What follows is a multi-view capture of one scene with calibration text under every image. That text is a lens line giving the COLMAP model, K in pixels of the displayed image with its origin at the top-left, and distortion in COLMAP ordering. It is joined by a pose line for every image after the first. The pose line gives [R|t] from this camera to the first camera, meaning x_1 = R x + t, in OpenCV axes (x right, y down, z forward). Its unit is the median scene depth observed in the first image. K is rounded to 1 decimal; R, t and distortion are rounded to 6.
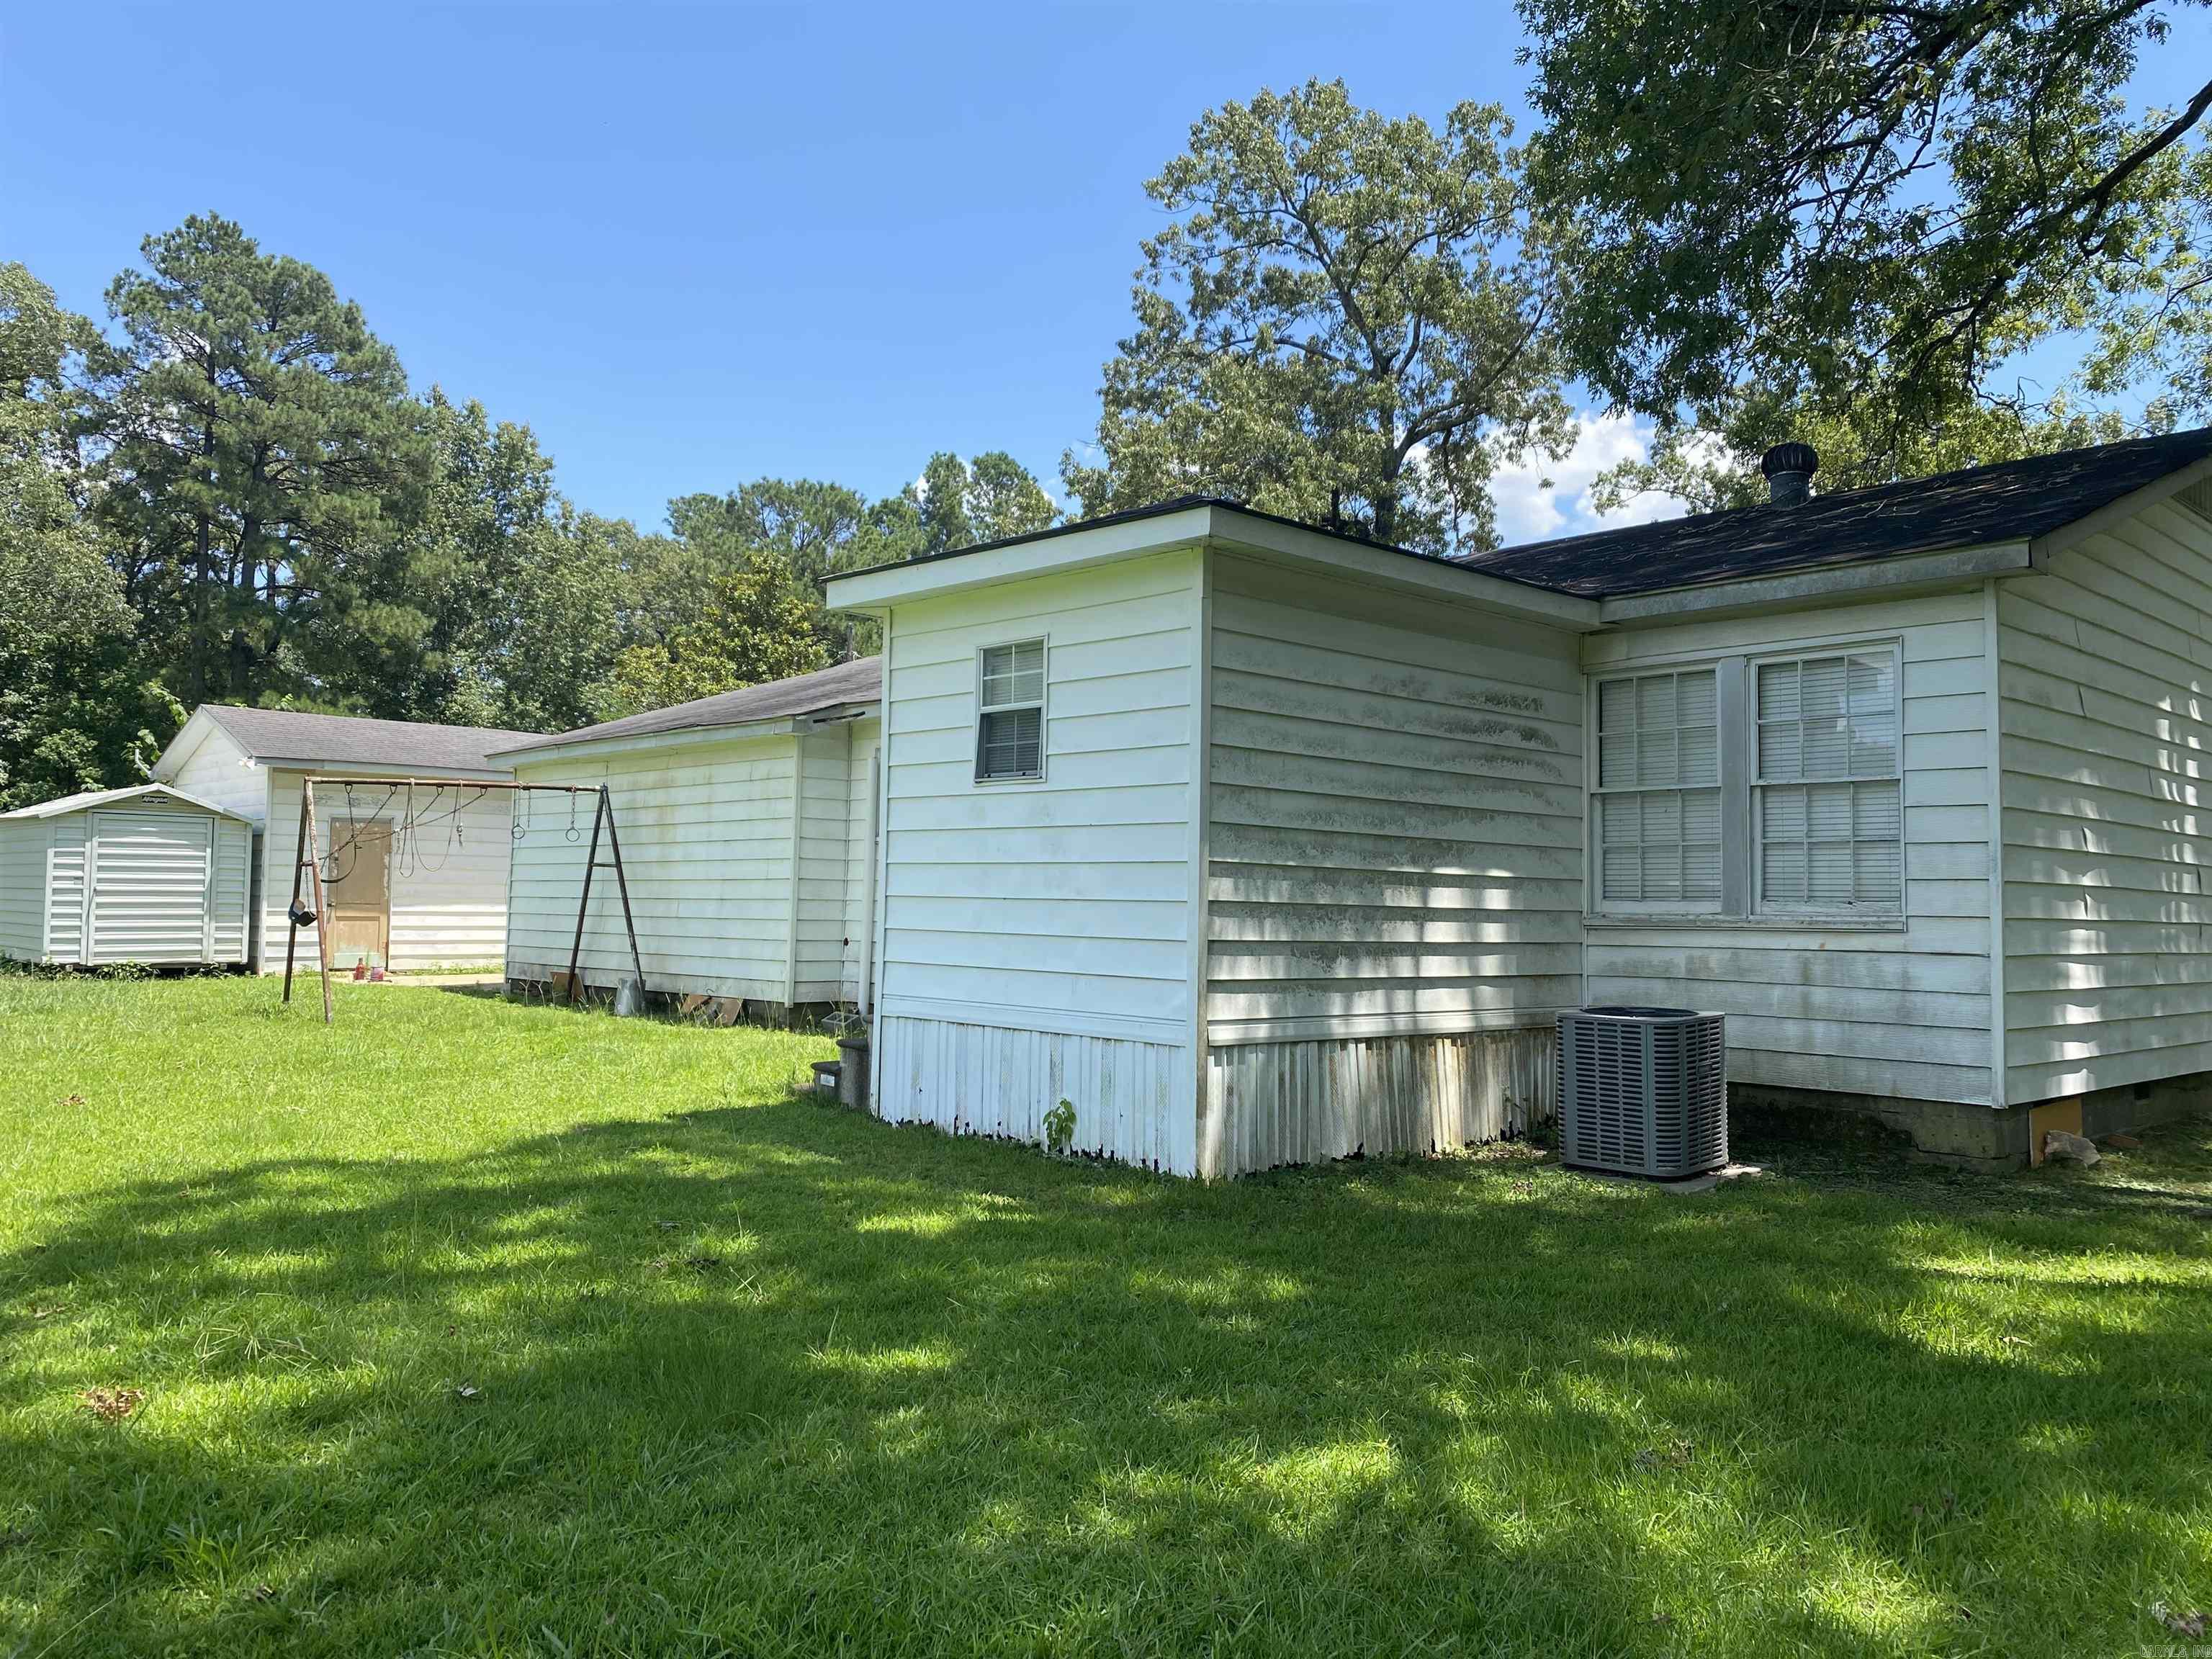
lens RADIAL K [[1738.0, 0, 1106.0], [0, 1738.0, 829.5], [0, 0, 1]] dist [0.068565, -0.007445]
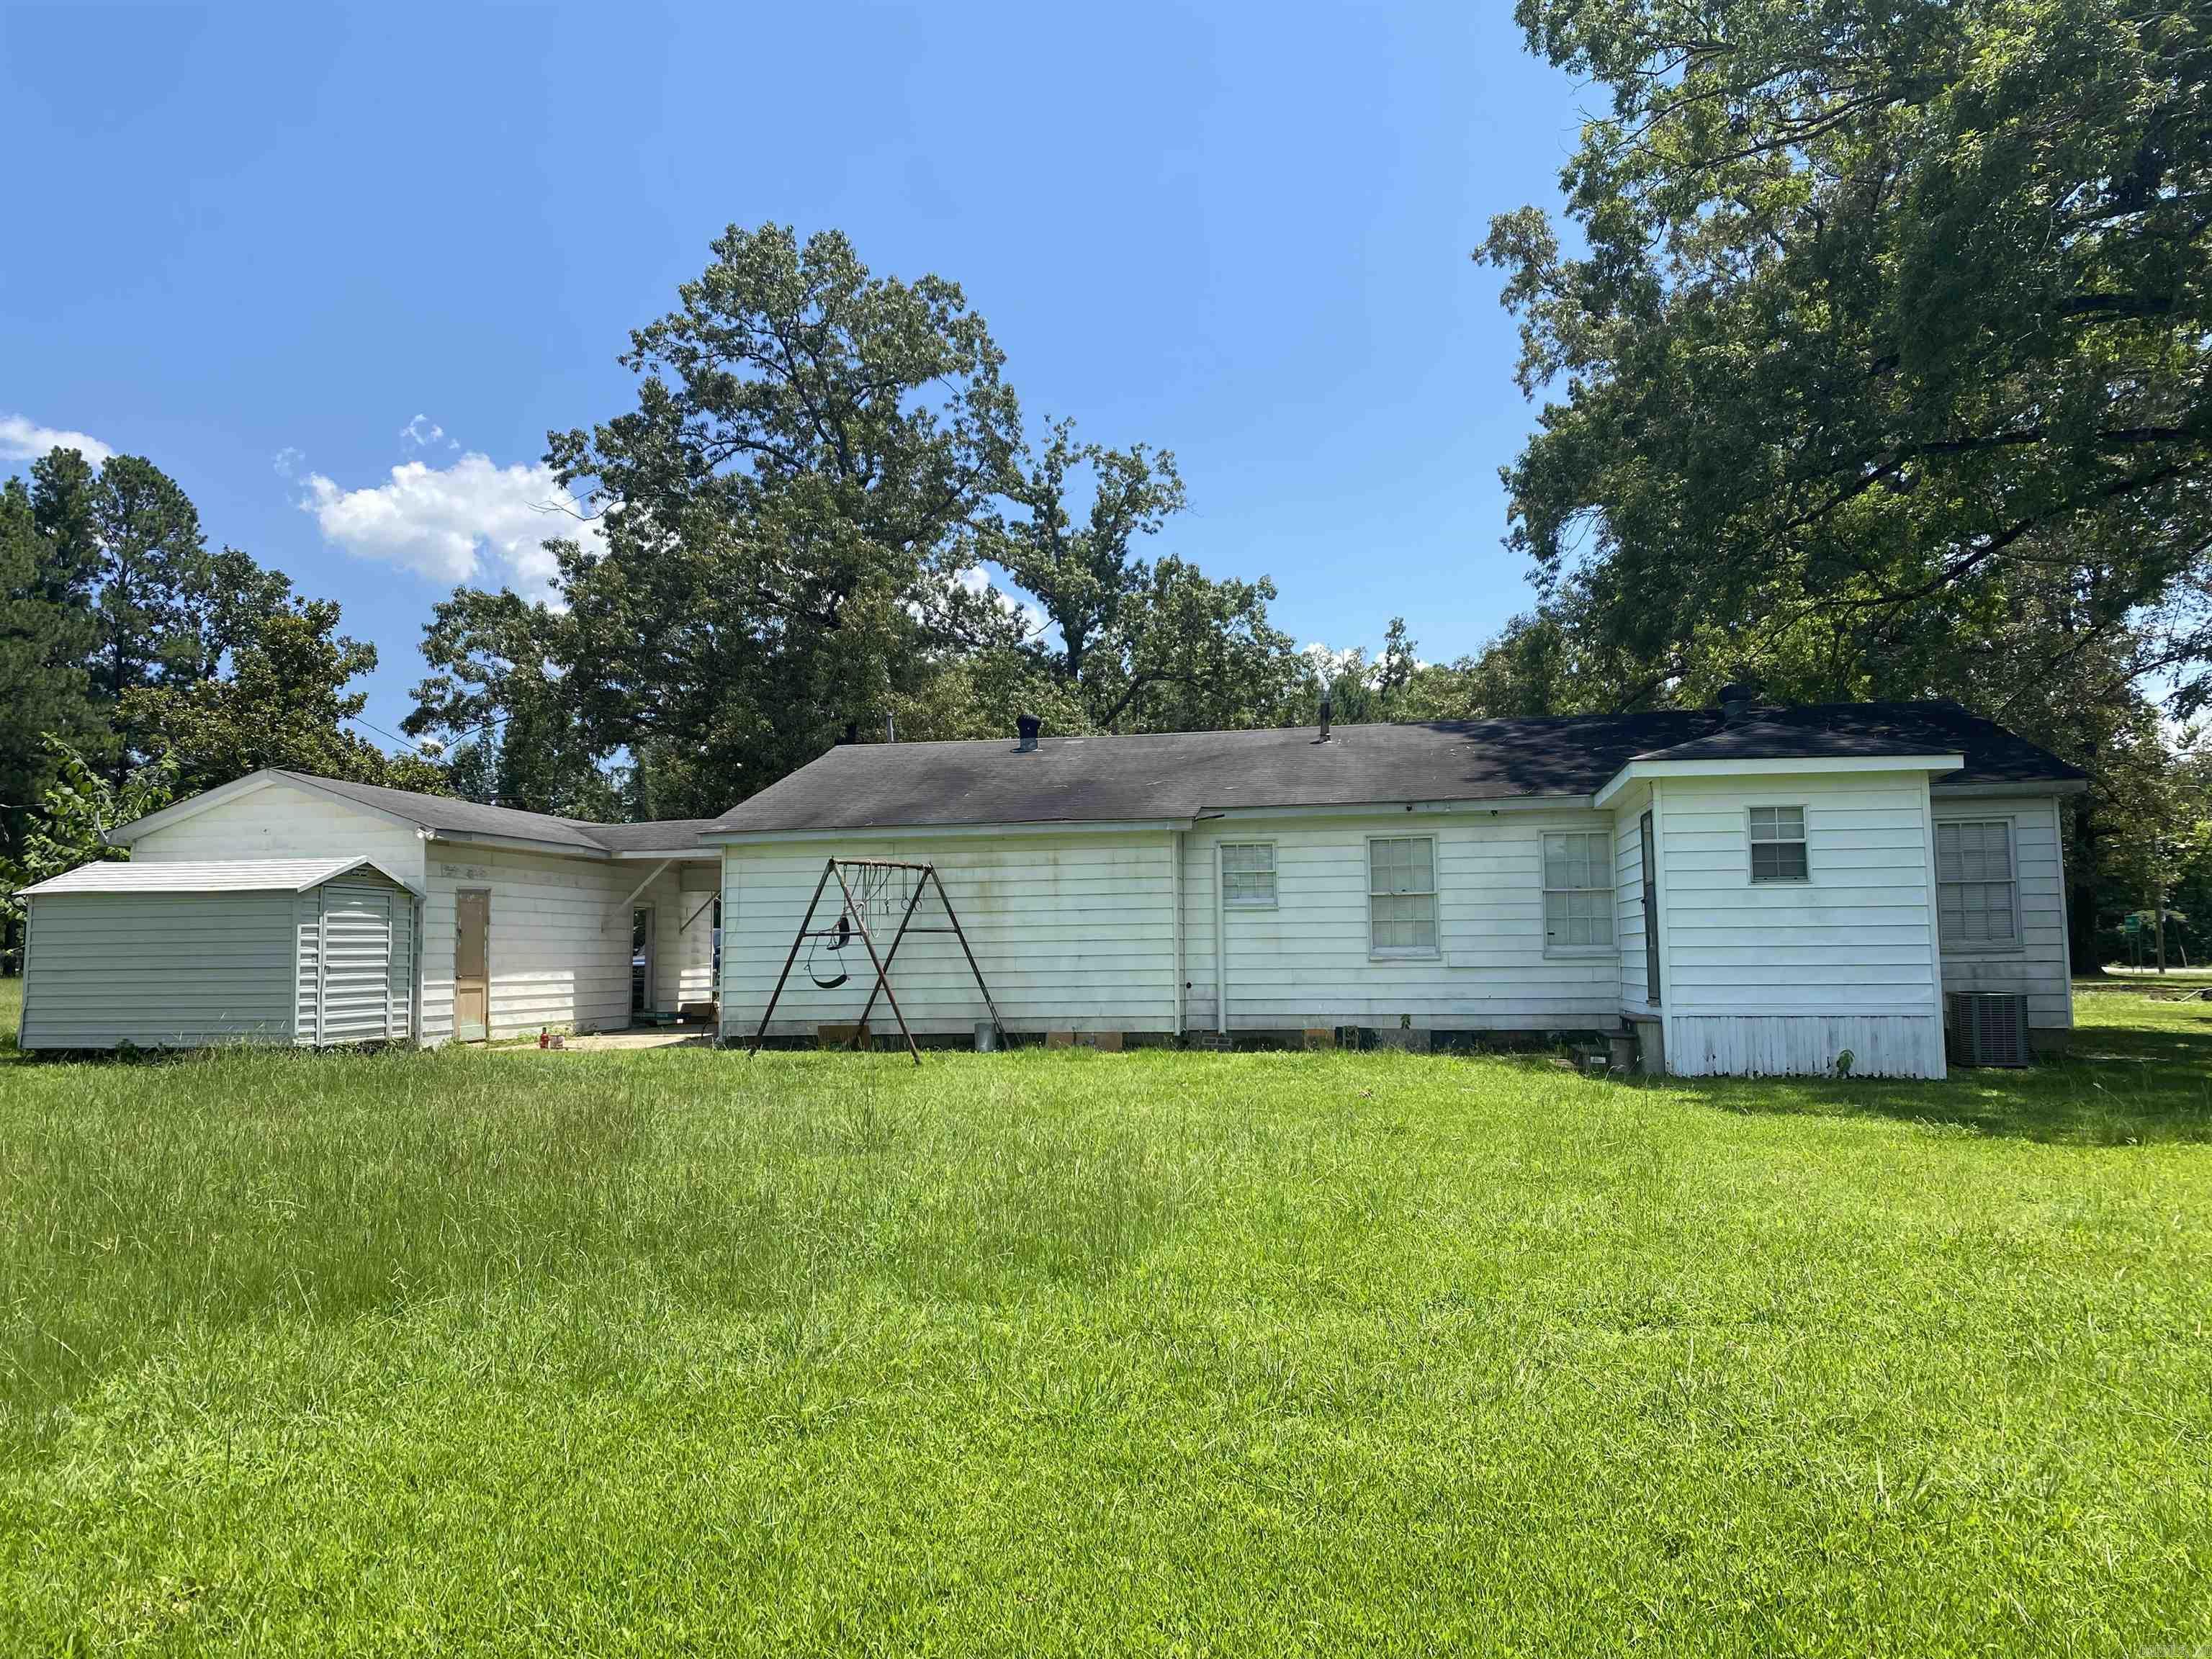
lens RADIAL K [[1738.0, 0, 1106.0], [0, 1738.0, 829.5], [0, 0, 1]] dist [0.068565, -0.007445]
pose [[0.779572, 0.019044, 0.626024, -0.847419], [-0.001362, 0.999587, -0.028712, -0.013622], [-0.626312, 0.021530, 0.779275, -0.001282]]
